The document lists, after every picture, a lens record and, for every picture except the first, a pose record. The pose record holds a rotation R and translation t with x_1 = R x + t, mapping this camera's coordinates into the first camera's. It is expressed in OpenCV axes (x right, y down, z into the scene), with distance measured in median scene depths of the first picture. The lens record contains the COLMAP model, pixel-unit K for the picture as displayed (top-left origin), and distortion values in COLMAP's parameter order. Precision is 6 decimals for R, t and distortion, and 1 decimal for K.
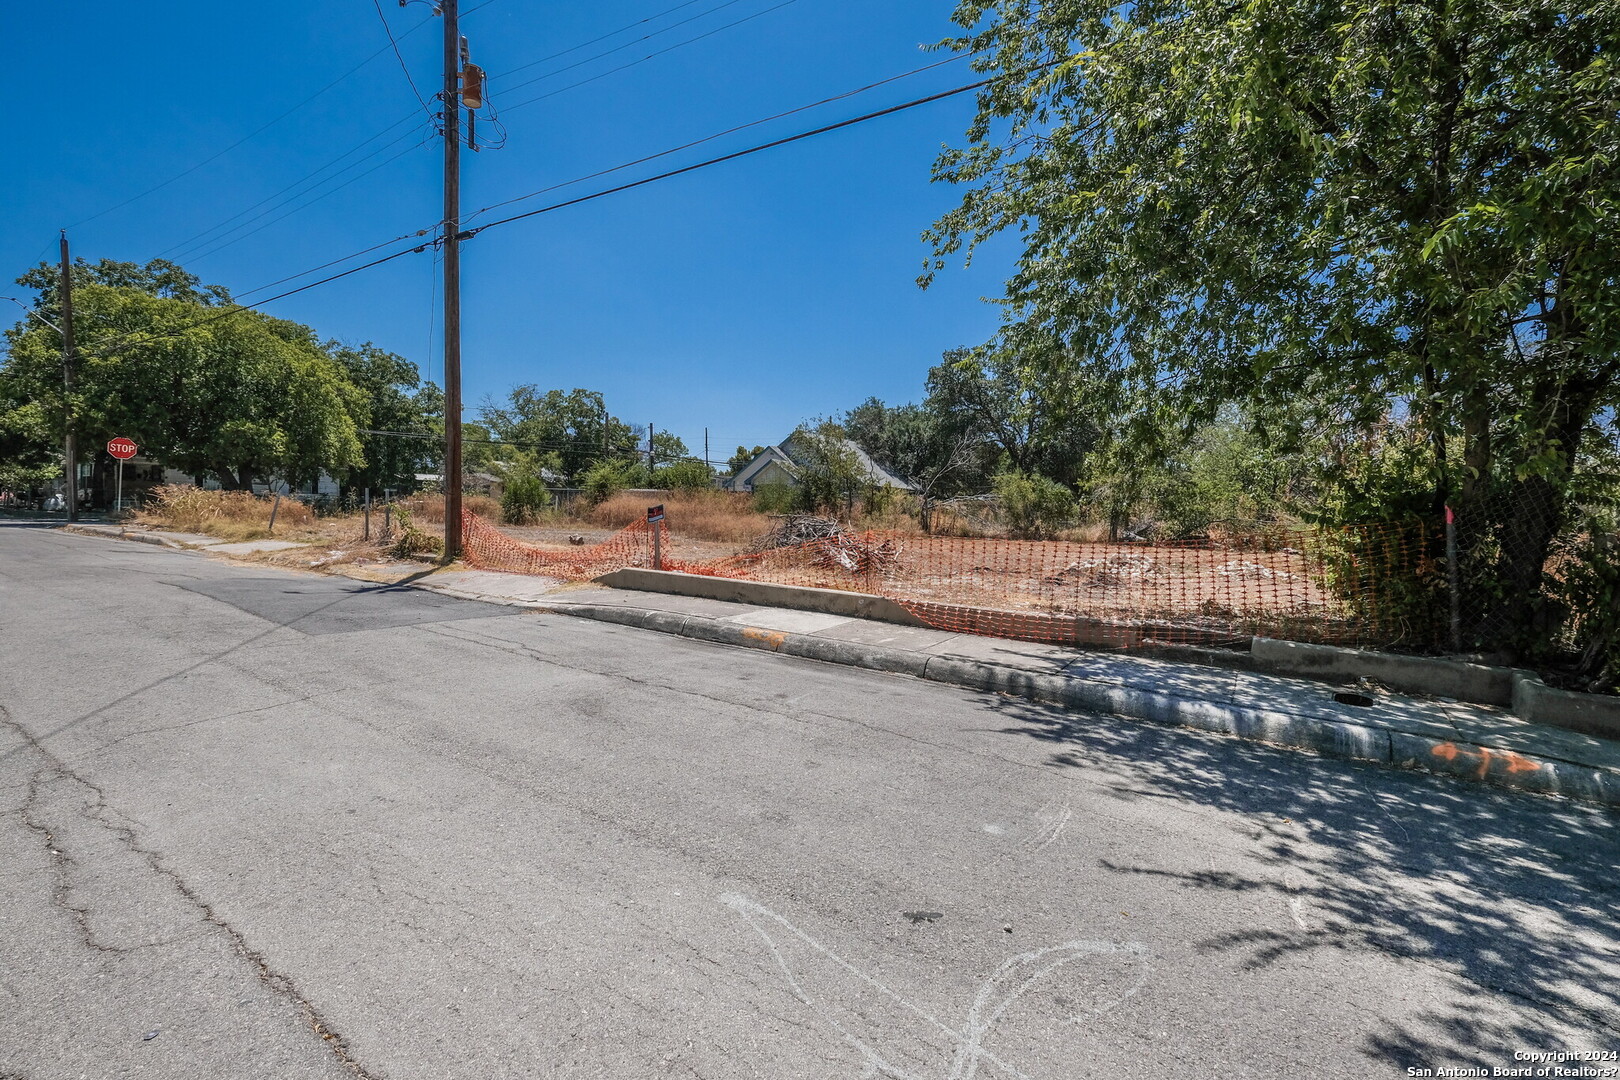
lens RADIAL K [[699.3, 0, 802.2], [0, 699.3, 533.8], [0, 0, 1]] dist [-0.006305, 0.000143]
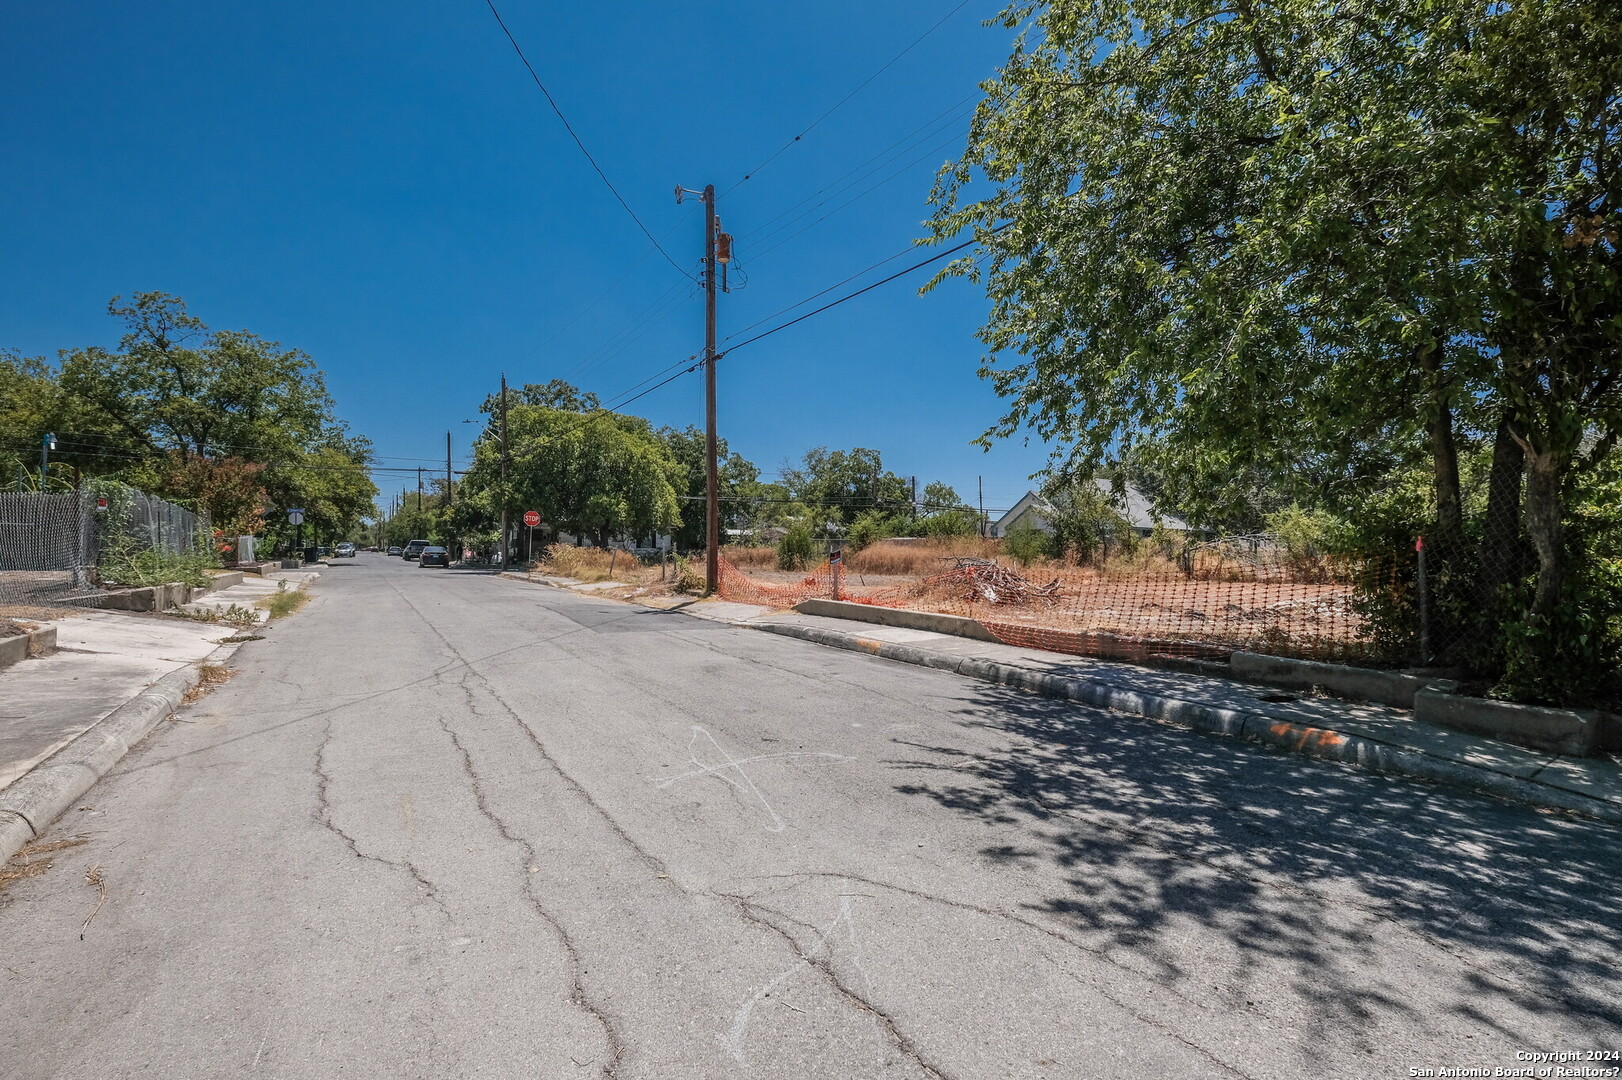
lens RADIAL K [[700.1, 0, 816.9], [0, 700.1, 549.1], [0, 0, 1]] dist [-0.006305, 0.000143]
pose [[0.922058, -0.020371, -0.386516, 0.242780], [0.002500, 0.998907, -0.046684, 0.015812], [0.387044, 0.042079, 0.921100, -0.194645]]
